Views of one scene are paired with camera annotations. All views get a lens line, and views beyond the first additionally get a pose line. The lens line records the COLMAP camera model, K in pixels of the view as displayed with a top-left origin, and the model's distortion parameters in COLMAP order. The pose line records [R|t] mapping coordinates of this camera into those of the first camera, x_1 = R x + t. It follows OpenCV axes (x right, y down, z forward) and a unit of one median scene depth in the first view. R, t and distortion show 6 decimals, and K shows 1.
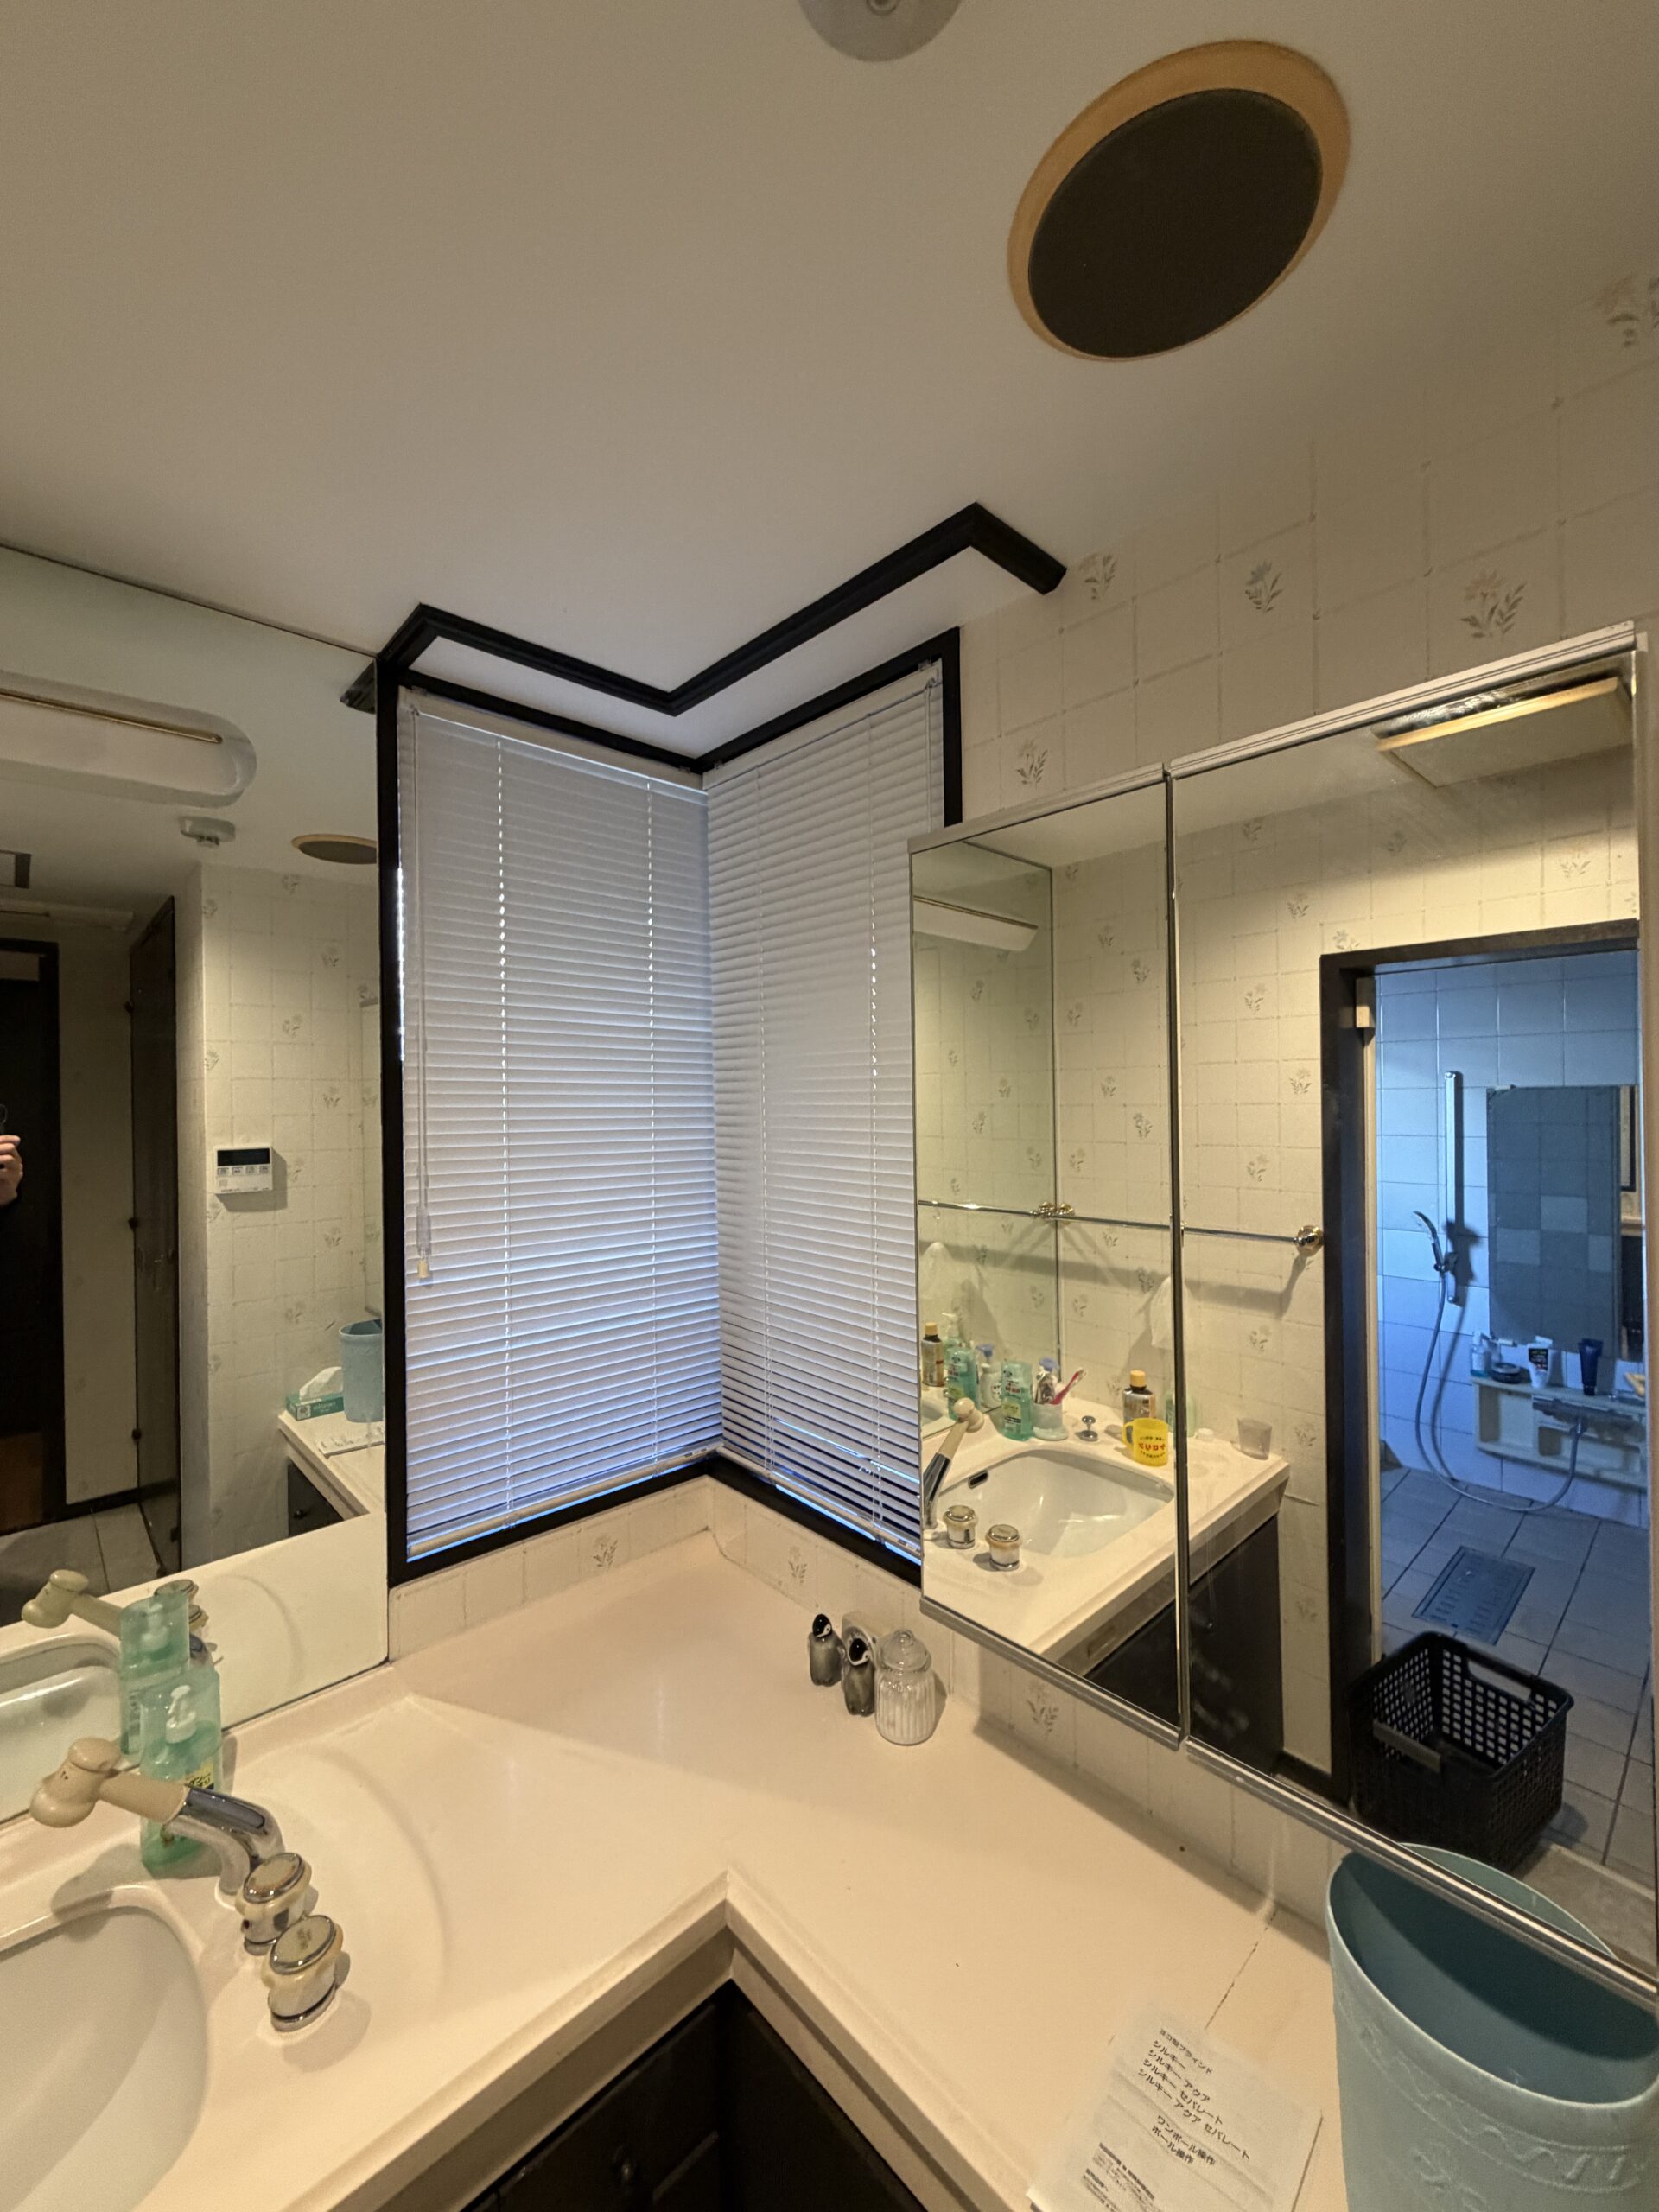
lens RADIAL K [[885.9, 0, 817.4], [0, 885.9, 1099.4], [0, 0, 1]] dist [0.024420, 0.000097]
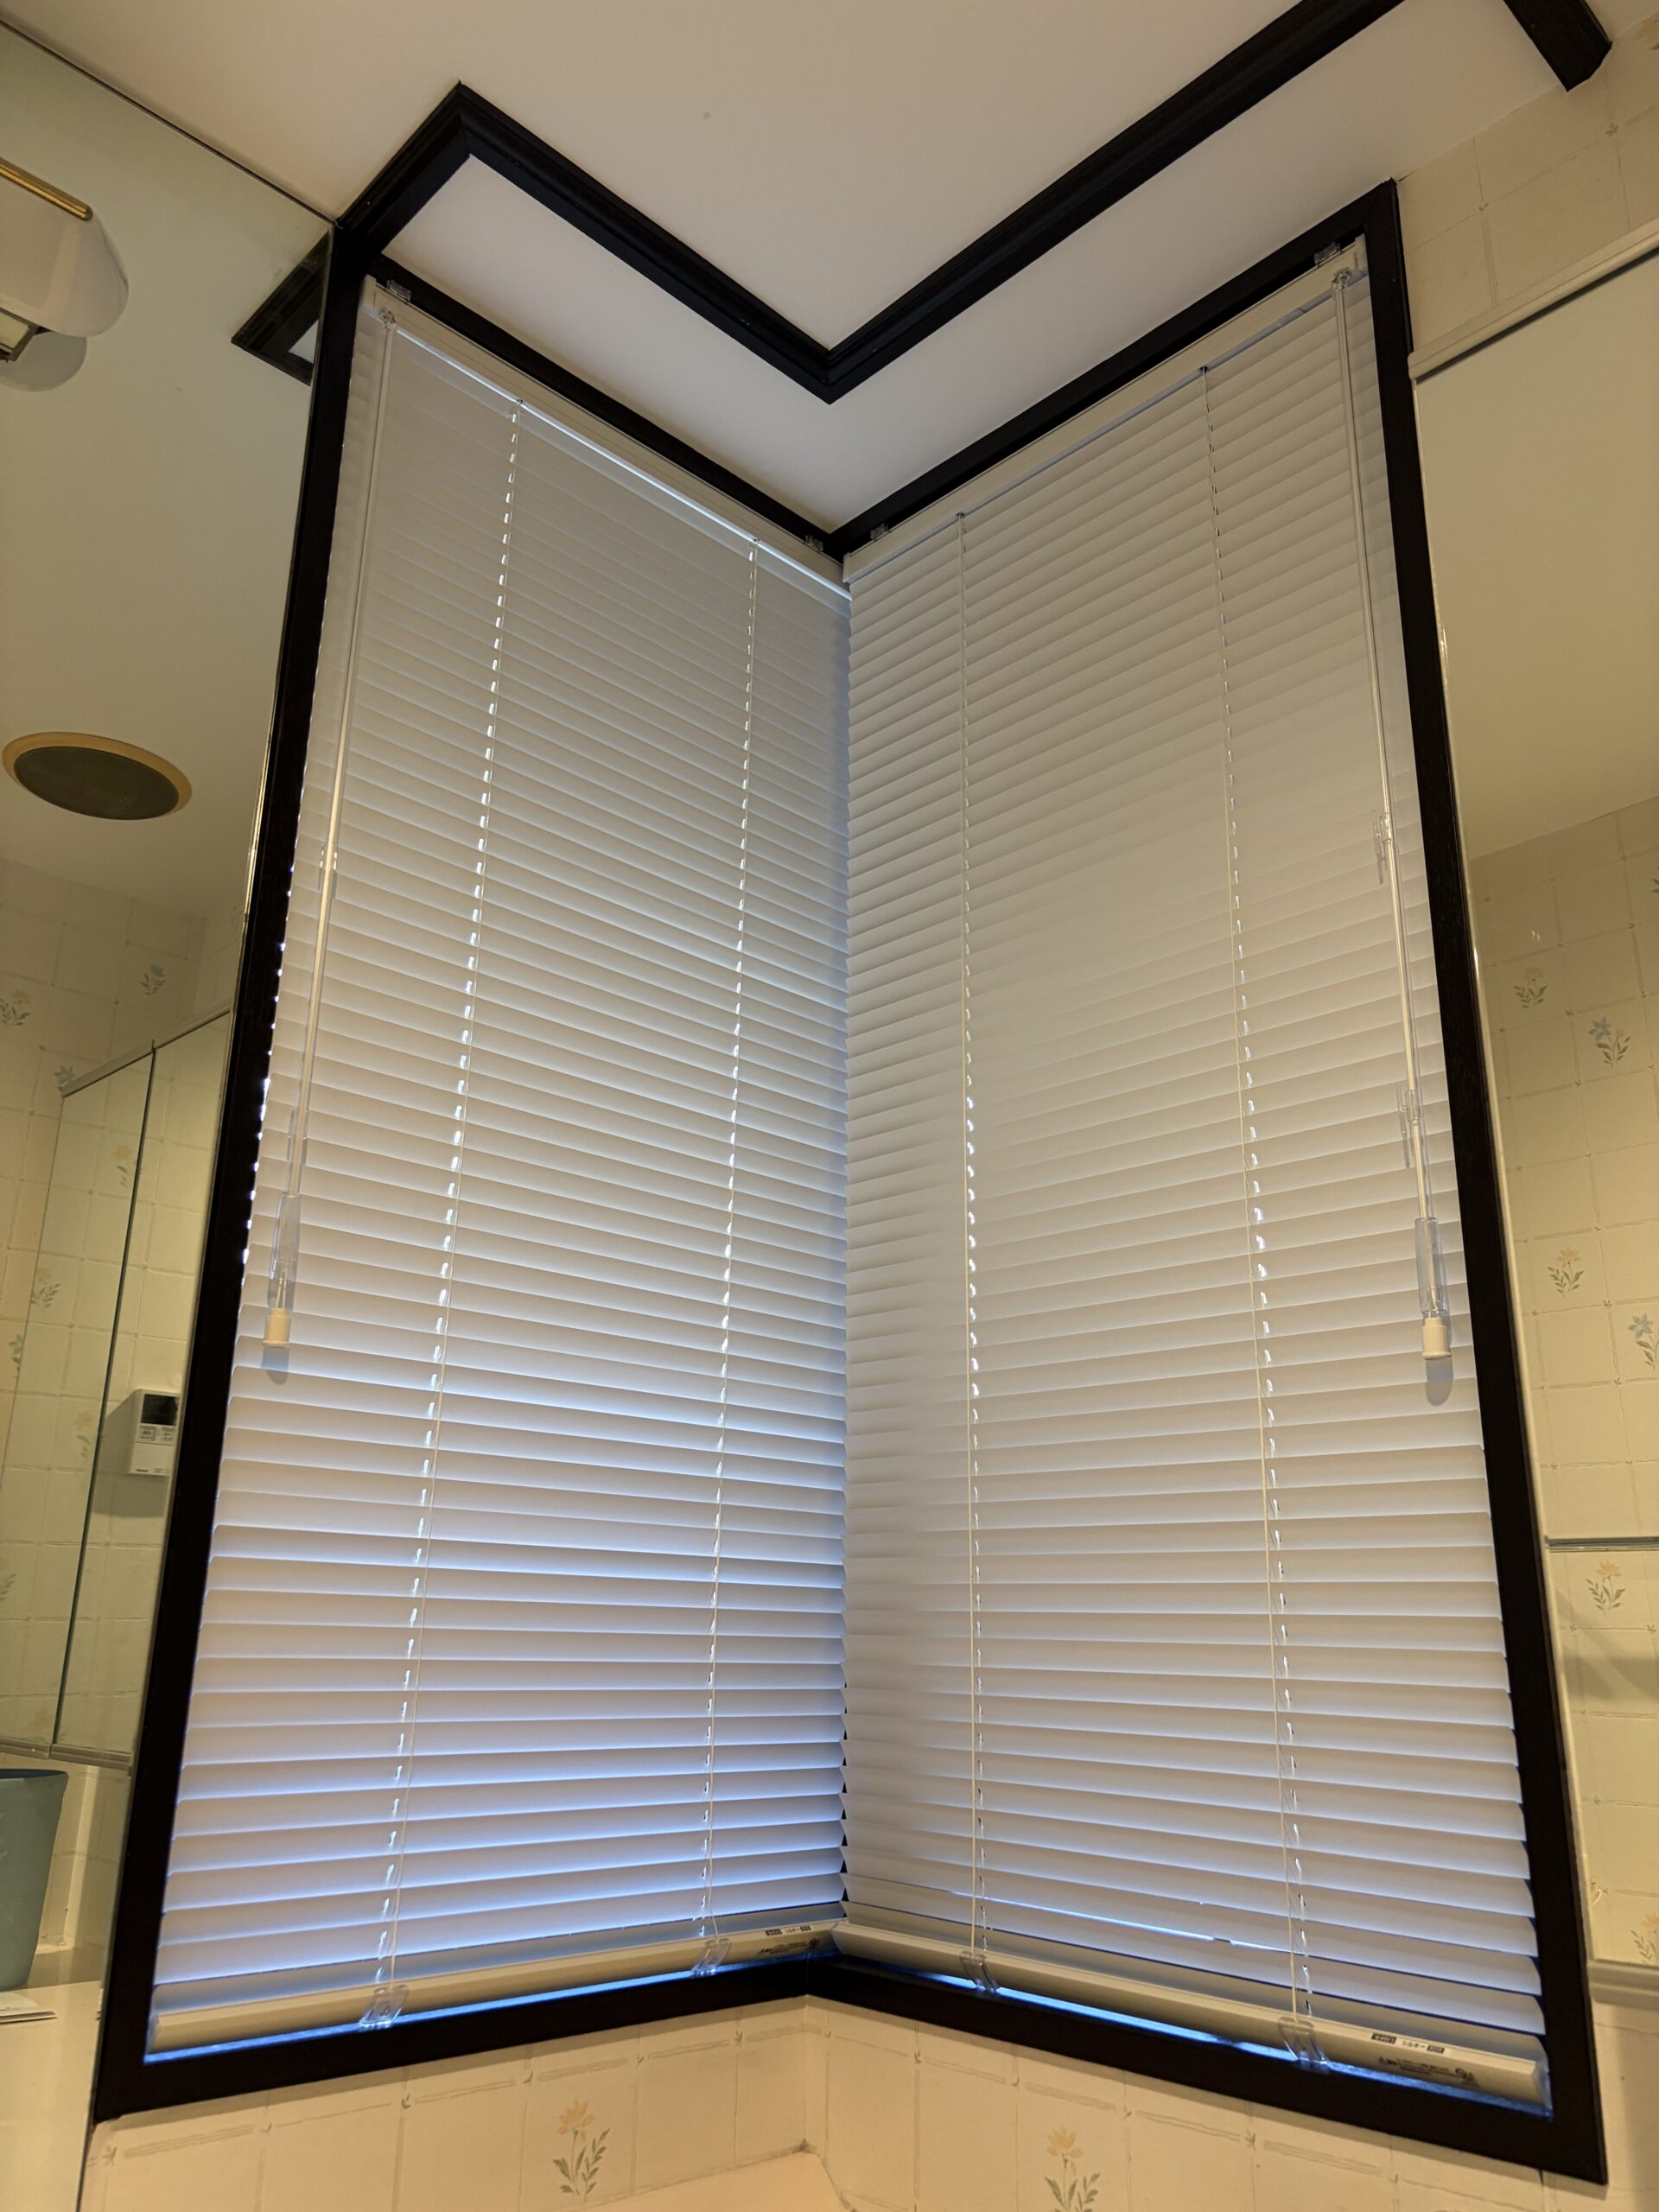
lens RADIAL K [[1670.5, 0, 822.4], [0, 1670.5, 1095.6], [0, 0, 1]] dist [0.074343, -0.068257]
pose [[0.999234, 0.035627, 0.016168, -0.151928], [-0.029111, 0.953138, -0.301134, 0.268605], [-0.026139, 0.300432, 0.953445, 0.119877]]
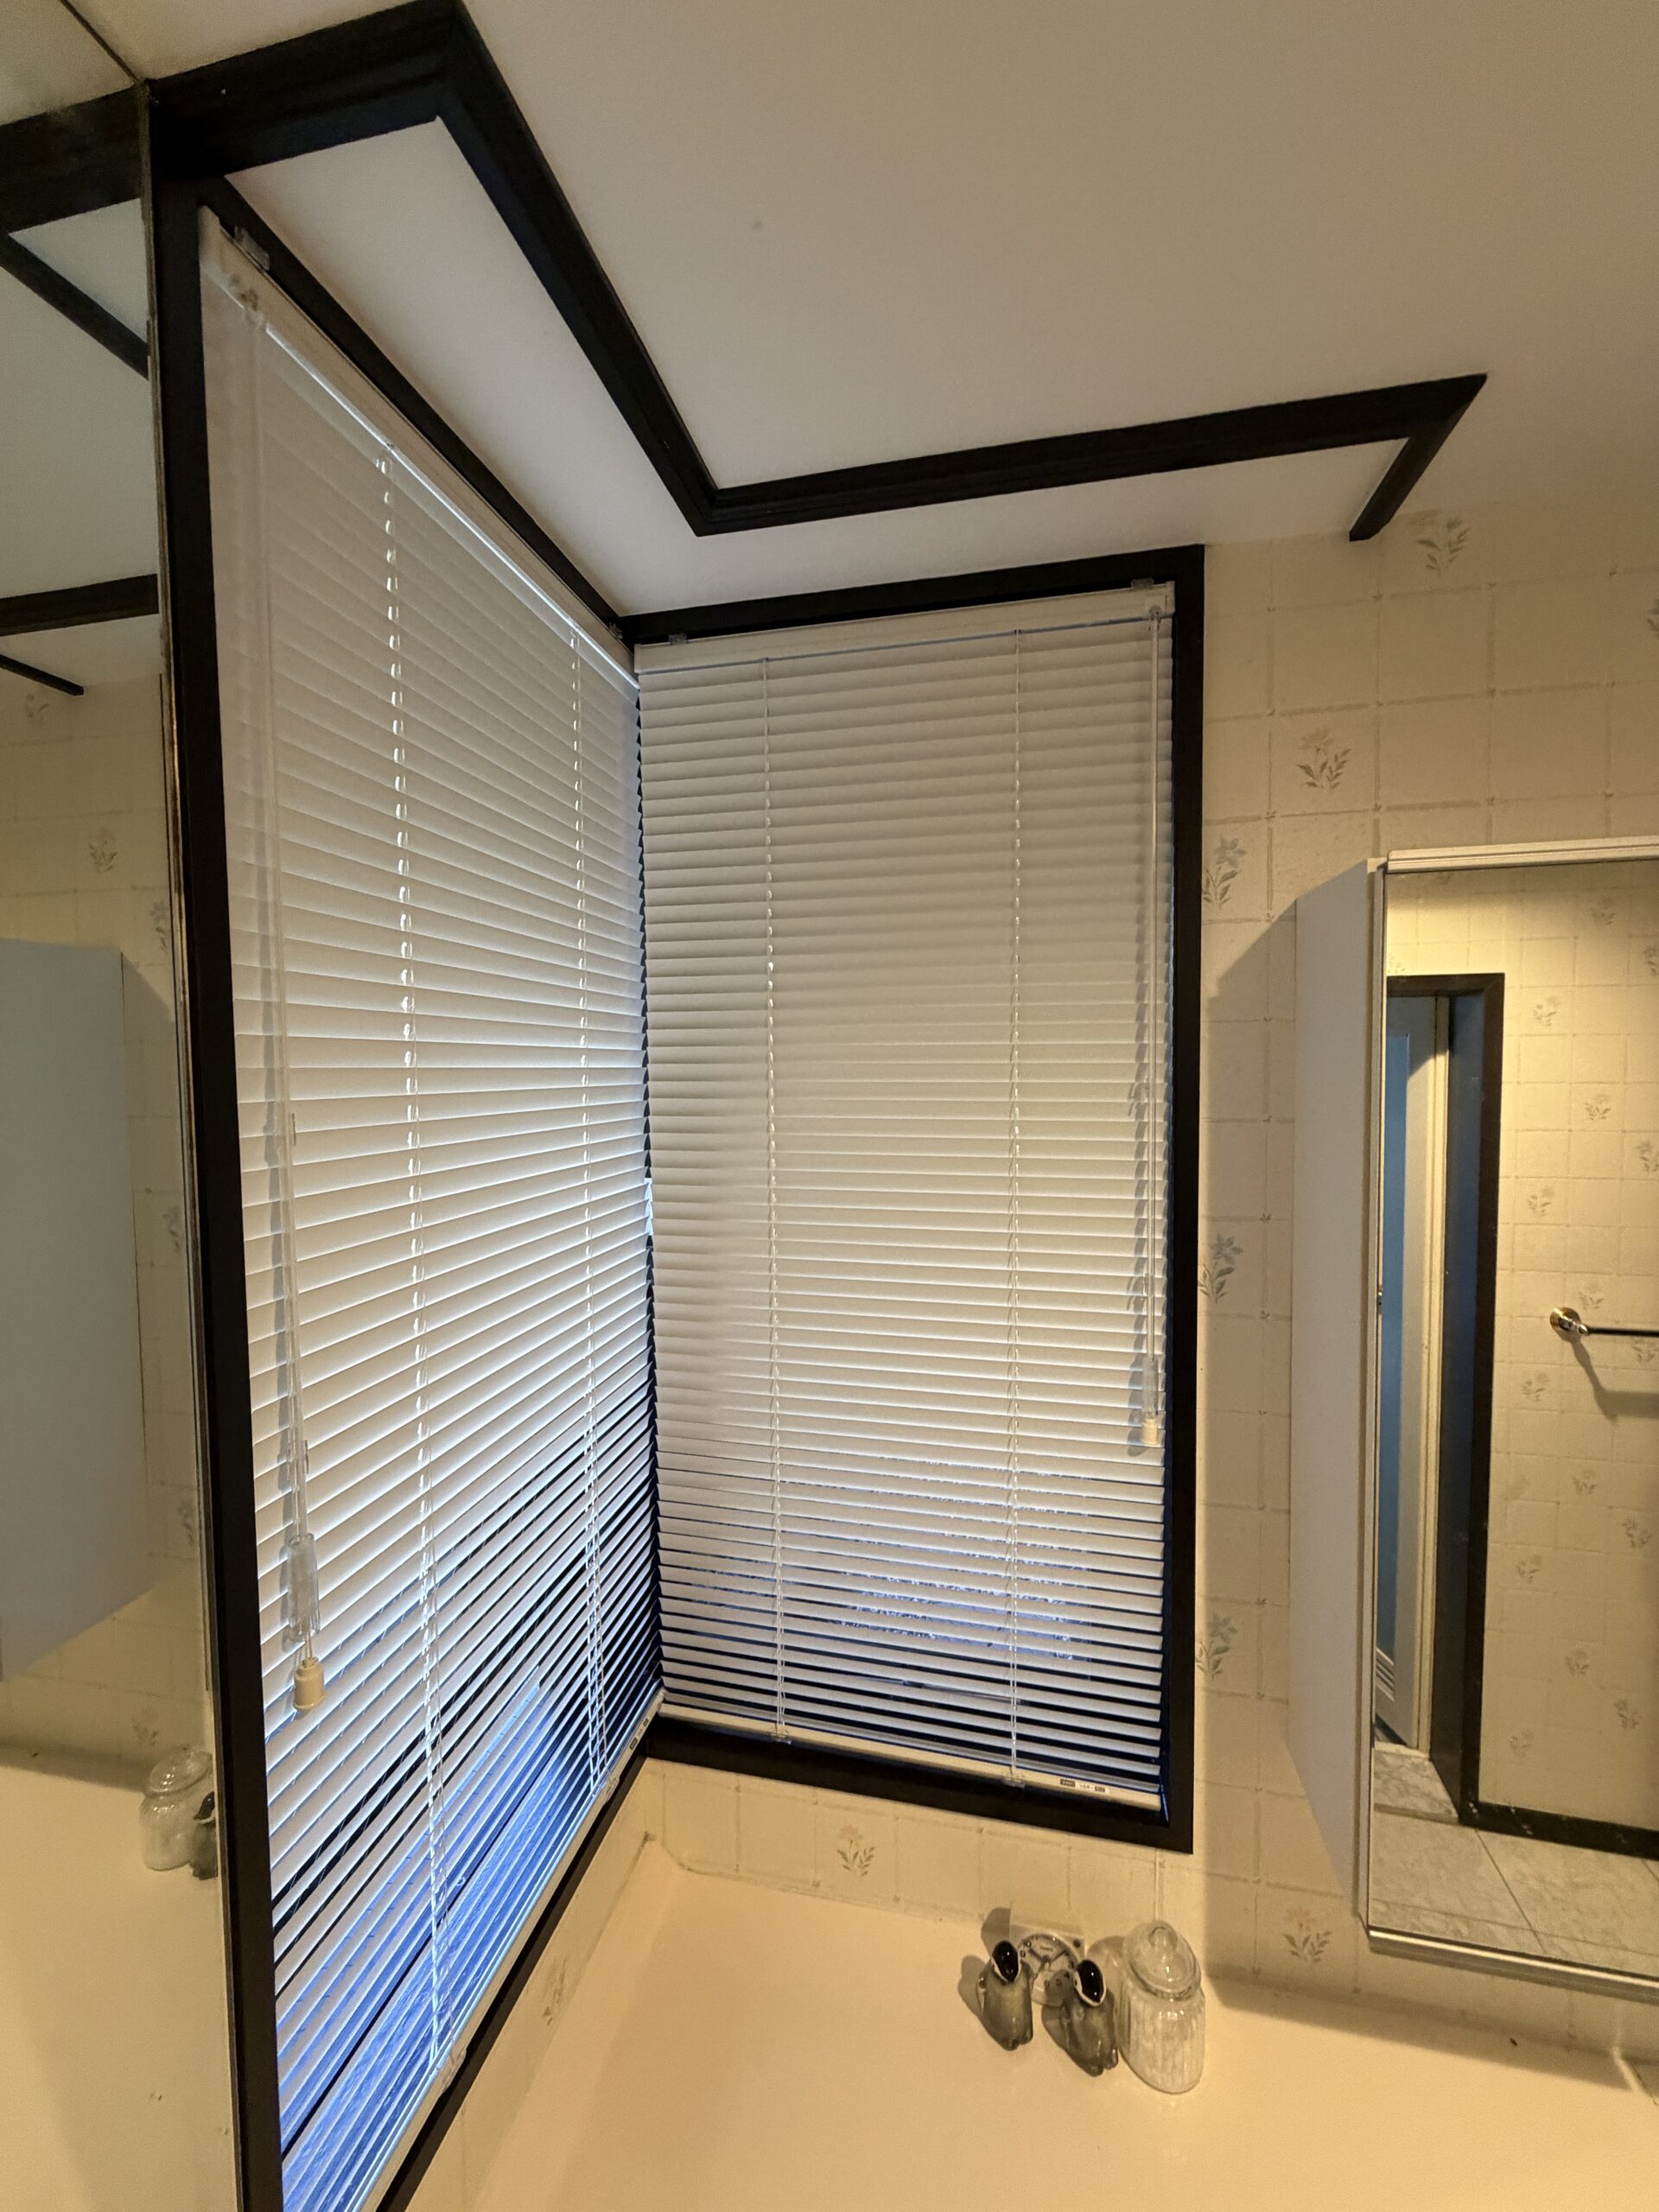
lens RADIAL K [[888.8, 0, 823.4], [0, 888.8, 1109.4], [0, 0, 1]] dist [0.008550, -0.000020]
pose [[0.818439, -0.027297, 0.573944, -0.395078], [0.001131, 0.998946, 0.045898, -0.081027], [-0.574592, -0.036915, 0.817607, 0.431314]]
